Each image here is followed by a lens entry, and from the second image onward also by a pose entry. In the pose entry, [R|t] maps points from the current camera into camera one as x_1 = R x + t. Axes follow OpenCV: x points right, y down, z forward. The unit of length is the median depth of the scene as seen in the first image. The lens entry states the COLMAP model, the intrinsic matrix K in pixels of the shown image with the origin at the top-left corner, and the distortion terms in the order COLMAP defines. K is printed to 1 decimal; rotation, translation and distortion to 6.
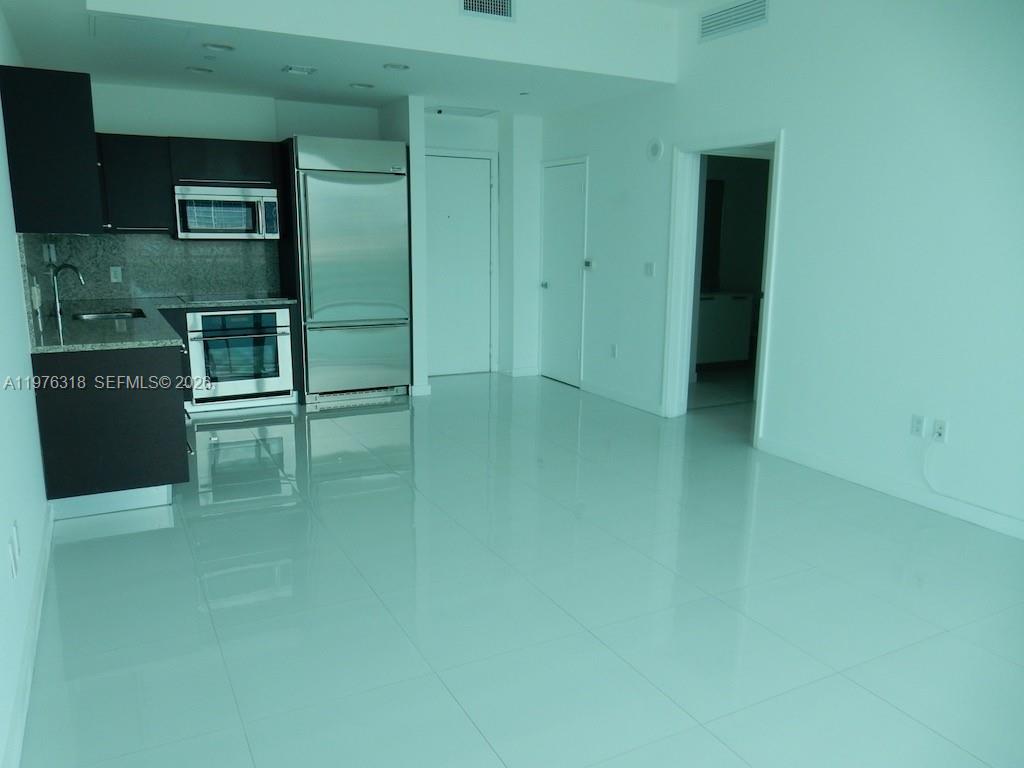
lens RADIAL K [[767.6, 0, 510.6], [0, 767.6, 383.3], [0, 0, 1]] dist [0.025118, -0.010571]
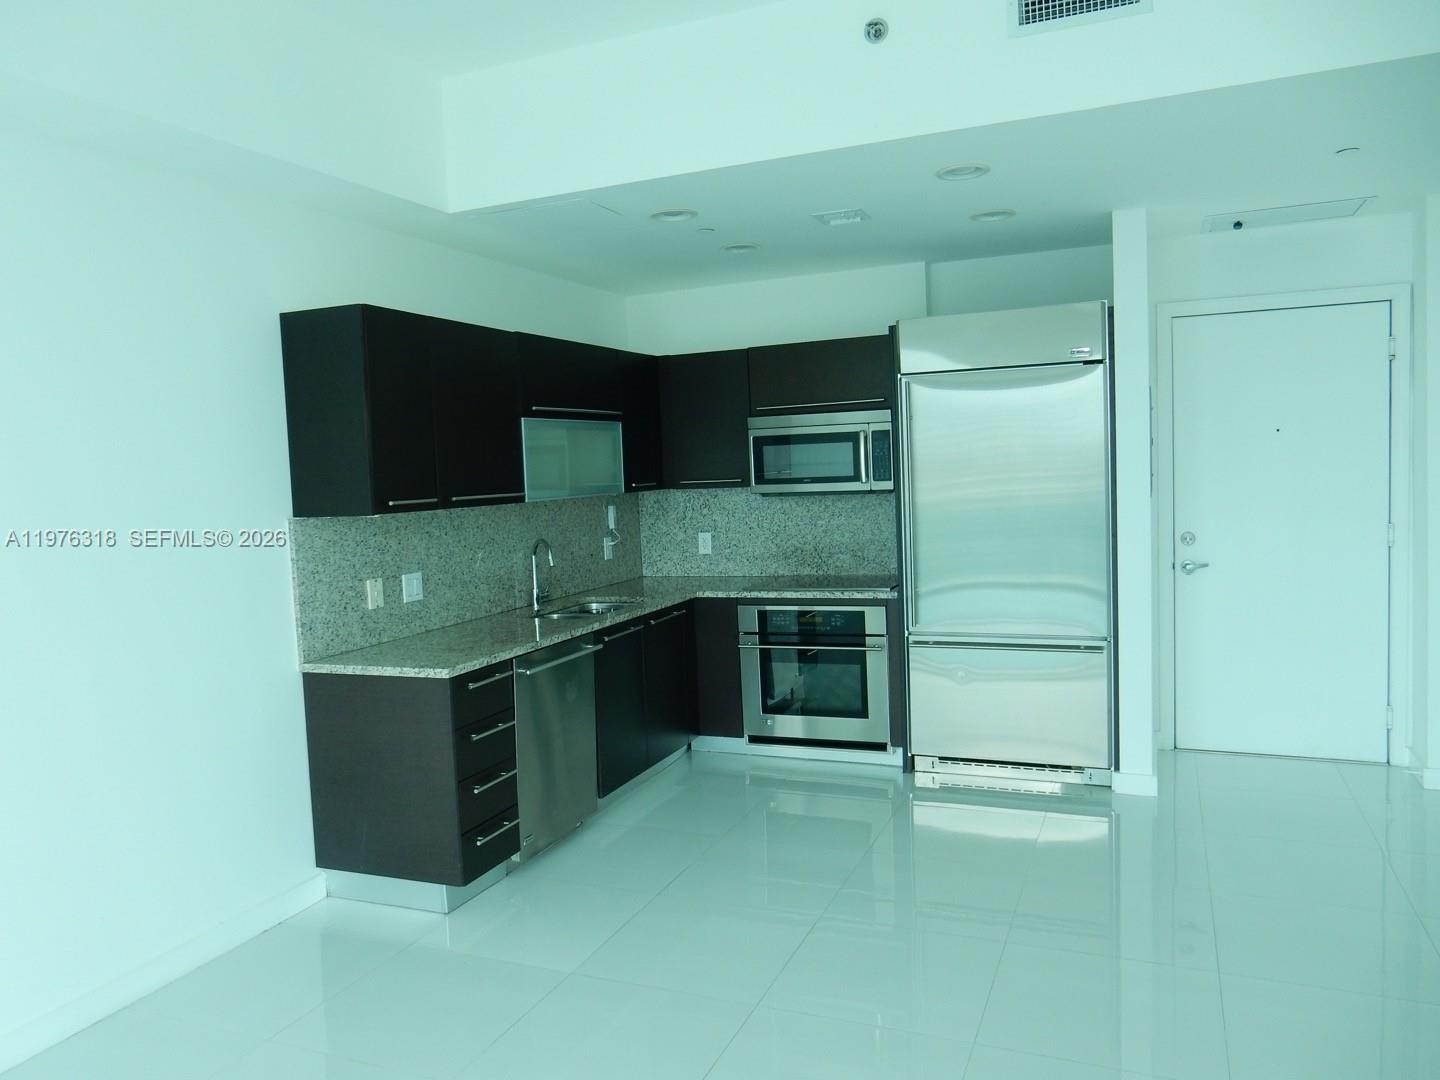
lens RADIAL K [[1079.4, 0, 718.0], [0, 1079.4, 539.0], [0, 0, 1]] dist [0.025118, -0.010571]
pose [[0.642503, 0.021010, -0.765995, 0.265166], [-0.102936, 0.992930, -0.059107, -0.086006], [0.759338, 0.116825, 0.640124, 0.363397]]
